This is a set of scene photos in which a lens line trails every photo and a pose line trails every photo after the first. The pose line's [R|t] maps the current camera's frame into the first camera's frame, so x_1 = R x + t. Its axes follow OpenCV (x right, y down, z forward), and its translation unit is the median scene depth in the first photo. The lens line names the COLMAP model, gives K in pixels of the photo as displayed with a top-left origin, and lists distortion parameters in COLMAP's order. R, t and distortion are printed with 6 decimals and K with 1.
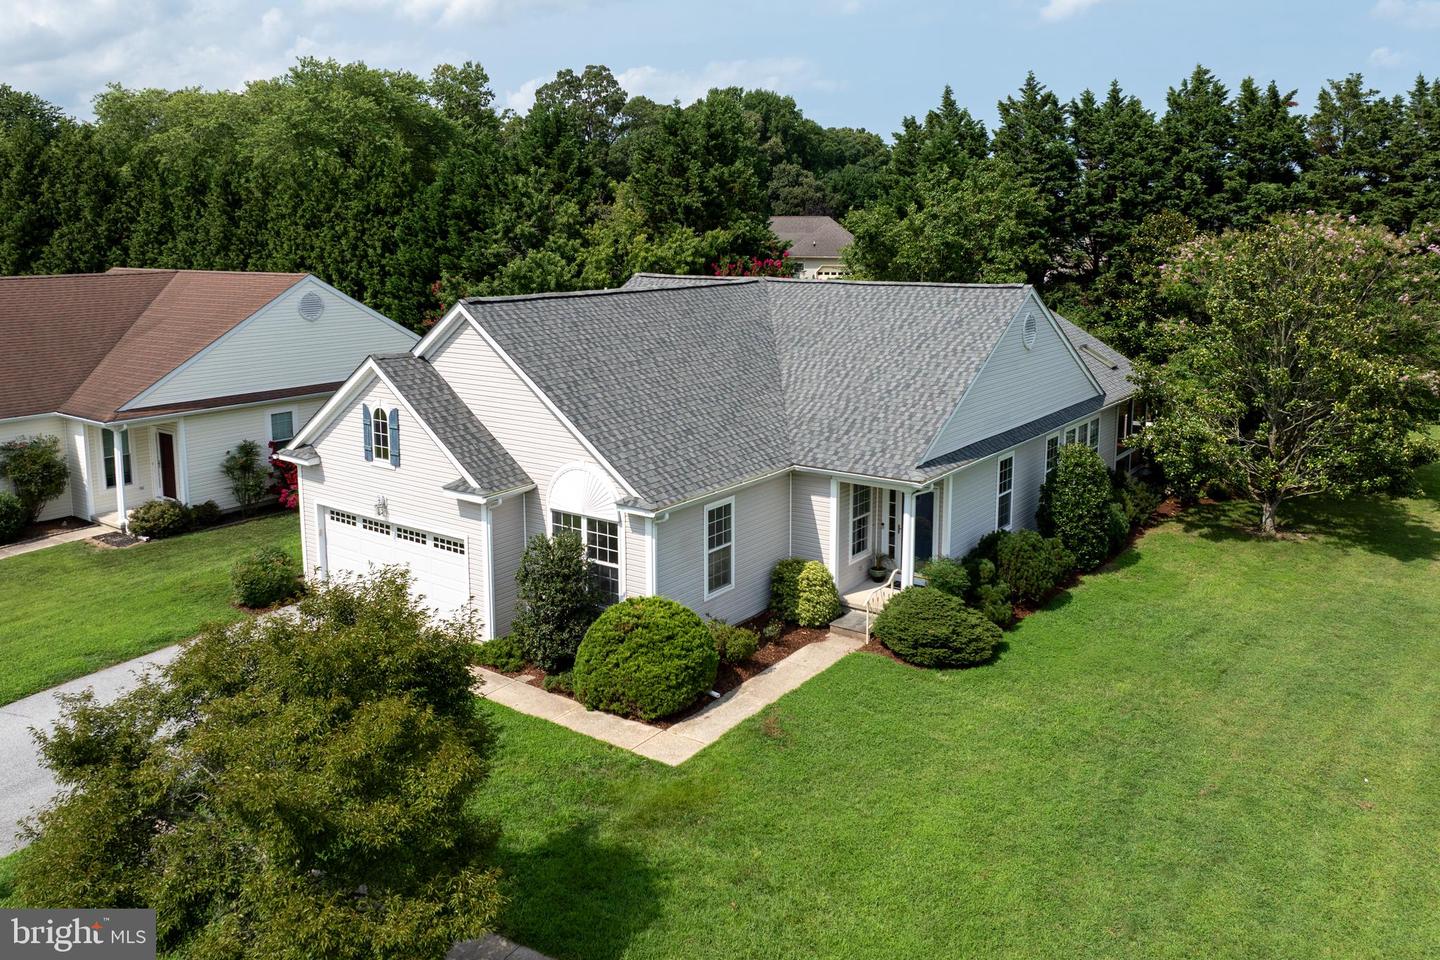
lens RADIAL K [[1042.3, 0, 771.1], [0, 1042.3, 452.0], [0, 0, 1]] dist [-0.027486, -0.017639]
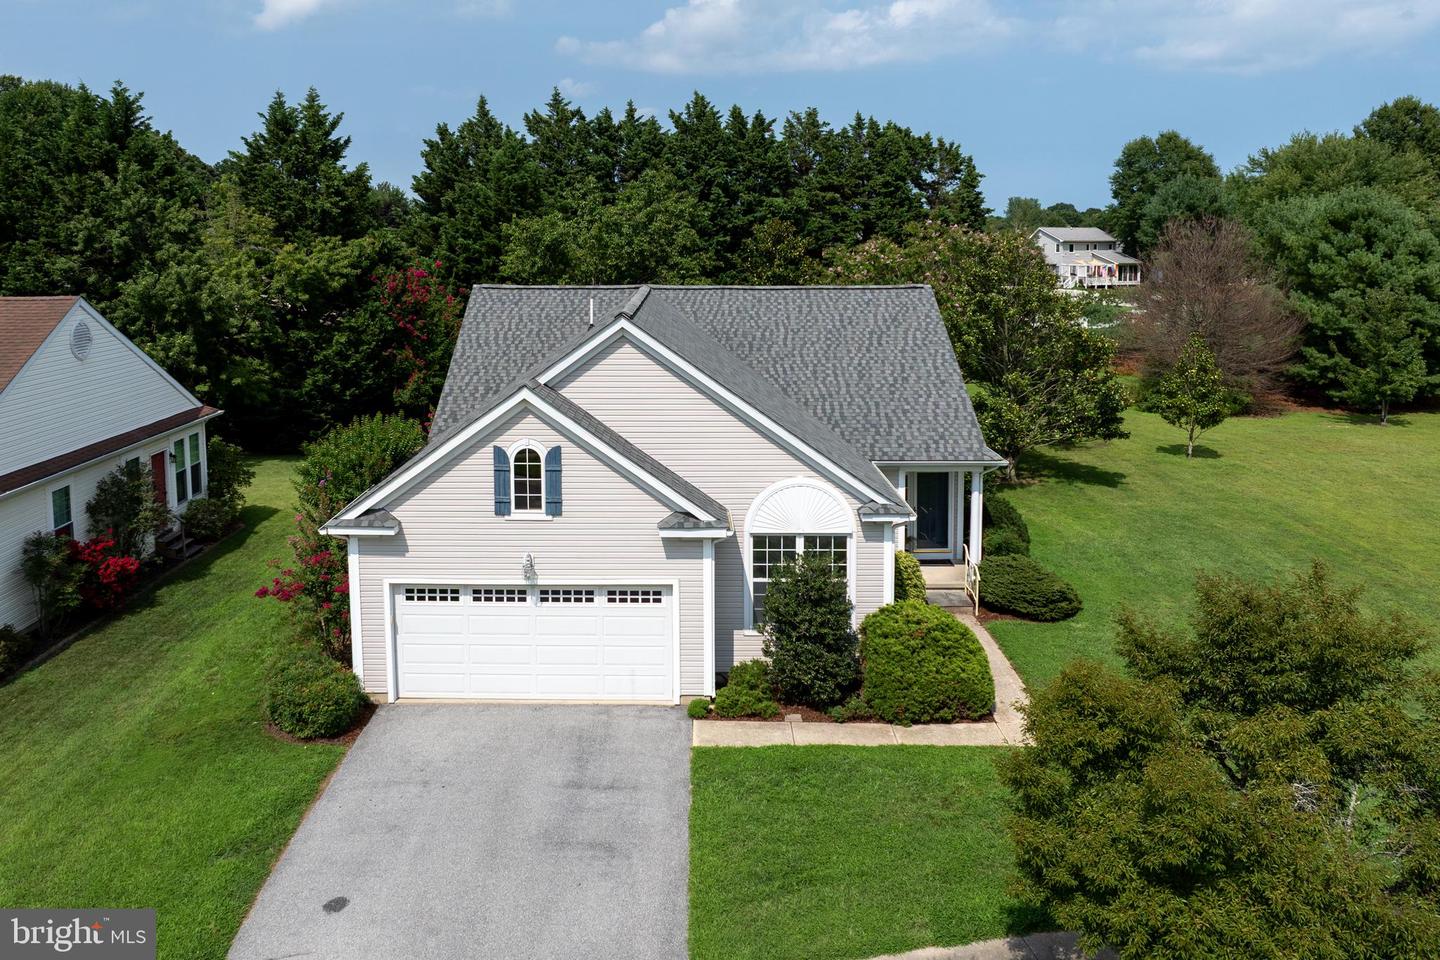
lens RADIAL K [[1042.3, 0, 695.8], [0, 1042.3, 411.5], [0, 0, 1]] dist [-0.027486, -0.017639]
pose [[0.836027, -0.089393, 0.541358, -0.696635], [0.114710, 0.993312, -0.013126, -0.044129], [-0.536564, 0.073073, 0.840690, 0.224541]]
